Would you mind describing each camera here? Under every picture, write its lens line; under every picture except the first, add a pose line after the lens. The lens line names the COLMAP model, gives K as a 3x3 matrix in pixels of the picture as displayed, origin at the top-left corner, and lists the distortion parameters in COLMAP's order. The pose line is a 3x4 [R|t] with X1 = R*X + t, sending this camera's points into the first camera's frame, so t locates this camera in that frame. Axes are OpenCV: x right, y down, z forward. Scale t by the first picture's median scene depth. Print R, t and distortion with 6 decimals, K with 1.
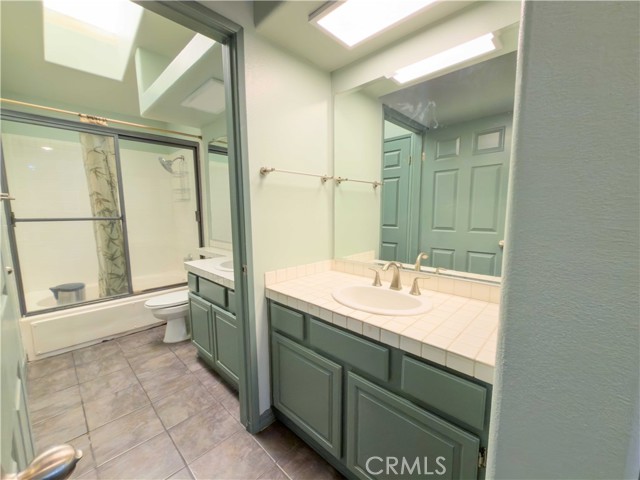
lens RADIAL K [[256.0, 0, 321.4], [0, 256.0, 241.4], [0, 0, 1]] dist [0.001266, -0.000275]
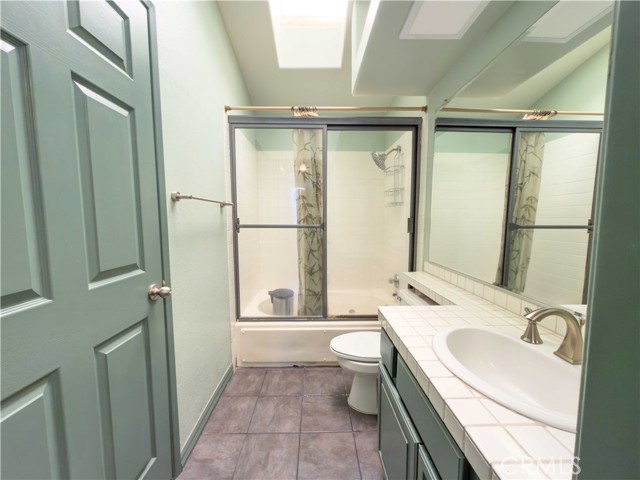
lens RADIAL K [[256.0, 0, 319.5], [0, 256.0, 242.6], [0, 0, 1]] dist [0.001266, -0.000275]
pose [[0.698947, 0.067642, -0.711967, -0.197987], [-0.088359, 0.996057, 0.007890, -0.044624], [0.709694, 0.057395, 0.702168, 0.425283]]
